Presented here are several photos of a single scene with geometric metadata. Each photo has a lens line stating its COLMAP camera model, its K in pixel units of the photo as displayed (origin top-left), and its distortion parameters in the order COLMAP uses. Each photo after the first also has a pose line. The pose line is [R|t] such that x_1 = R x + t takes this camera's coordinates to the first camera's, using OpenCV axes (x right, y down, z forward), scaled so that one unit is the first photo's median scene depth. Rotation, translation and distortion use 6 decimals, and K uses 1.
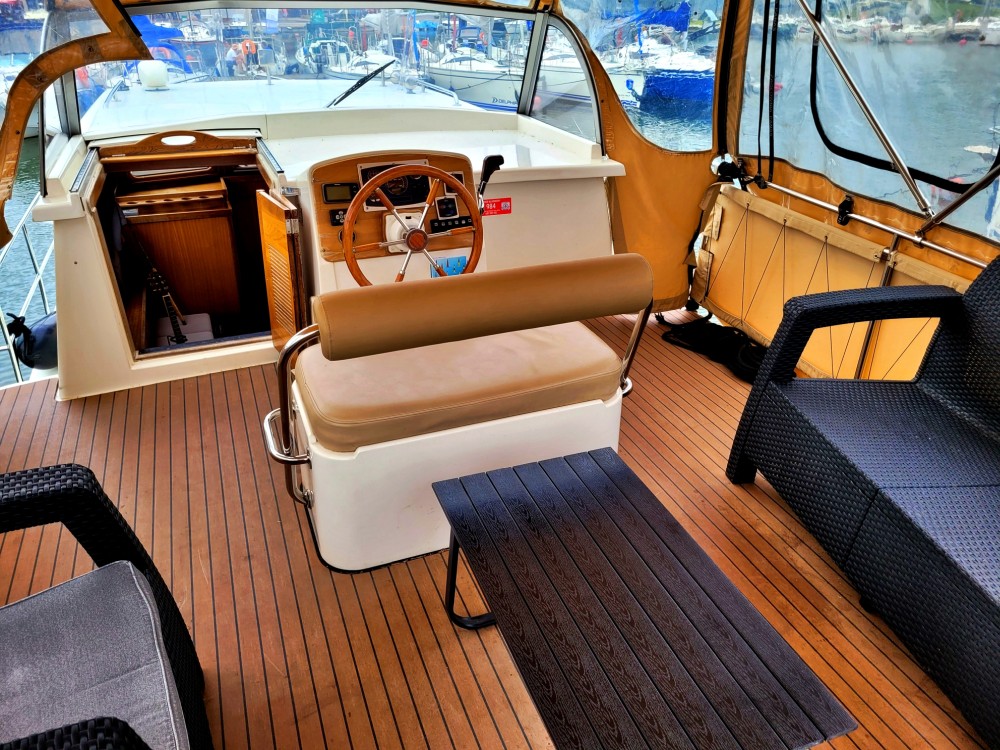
lens RADIAL K [[731.9, 0, 501.8], [0, 731.9, 365.3], [0, 0, 1]] dist [0.047953, -0.055092]
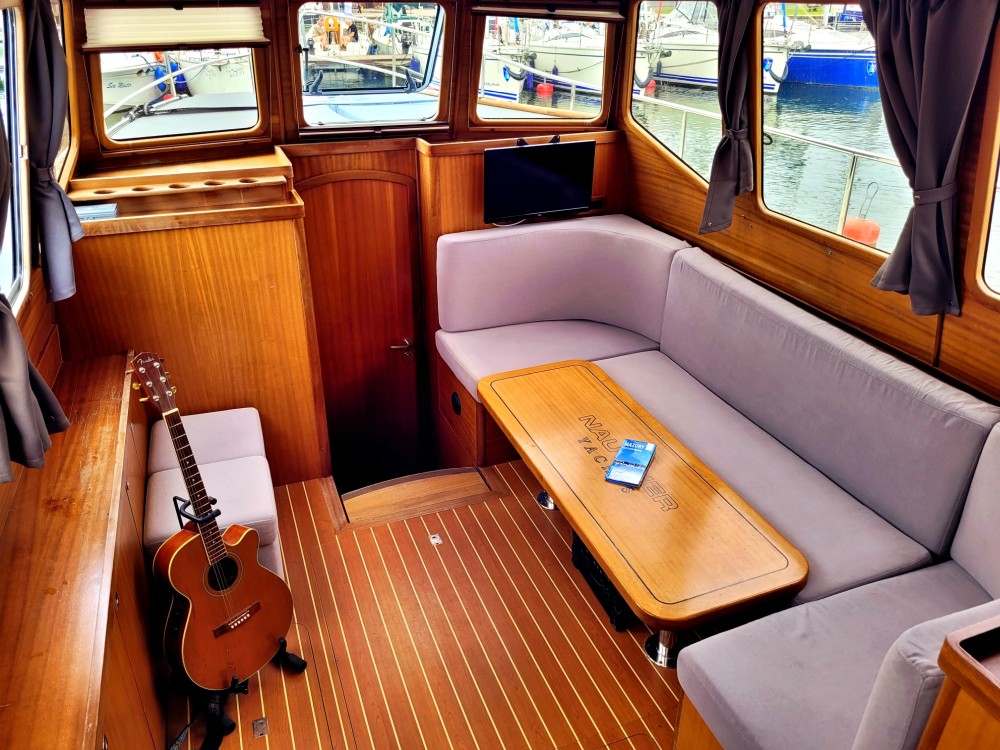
lens RADIAL K [[731.9, 0, 501.8], [0, 731.9, 365.3], [0, 0, 1]] dist [0.047953, -0.055092]
pose [[0.999896, 0.003461, -0.014033, -0.373498], [-0.003405, 0.999986, 0.004038, -0.175004], [0.014047, -0.003989, 0.999893, 0.834645]]
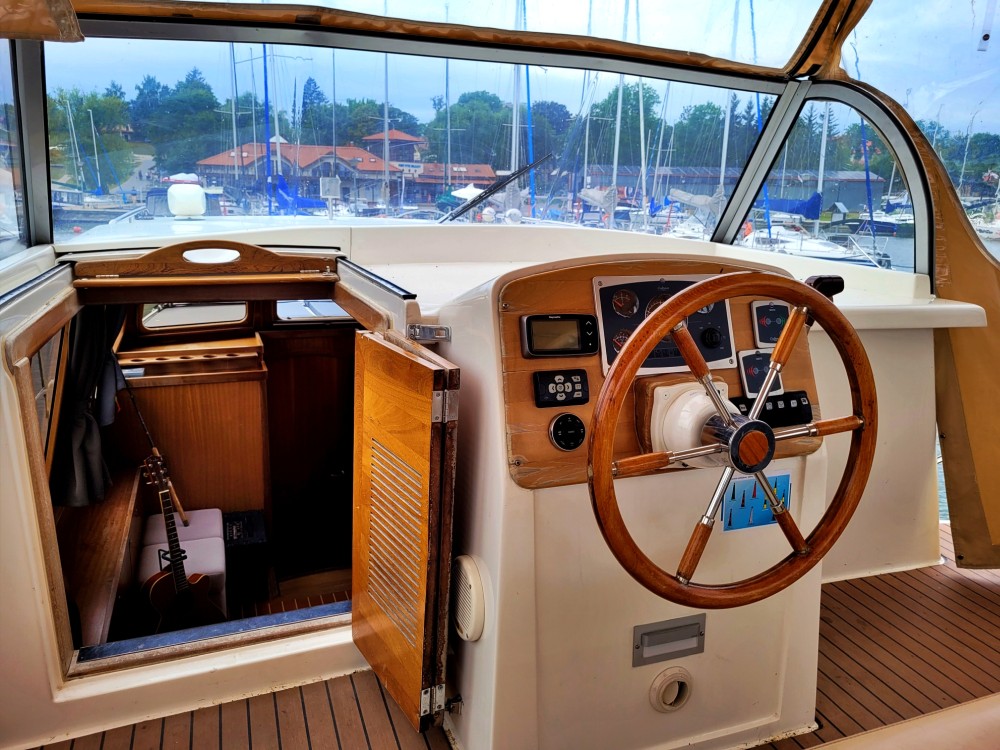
lens RADIAL K [[731.9, 0, 501.8], [0, 731.9, 365.3], [0, 0, 1]] dist [0.047953, -0.055092]
pose [[0.999643, 0.022888, -0.013798, -0.190174], [-0.025406, 0.974058, -0.224870, -0.088417], [0.008294, 0.225140, 0.974291, 0.435121]]
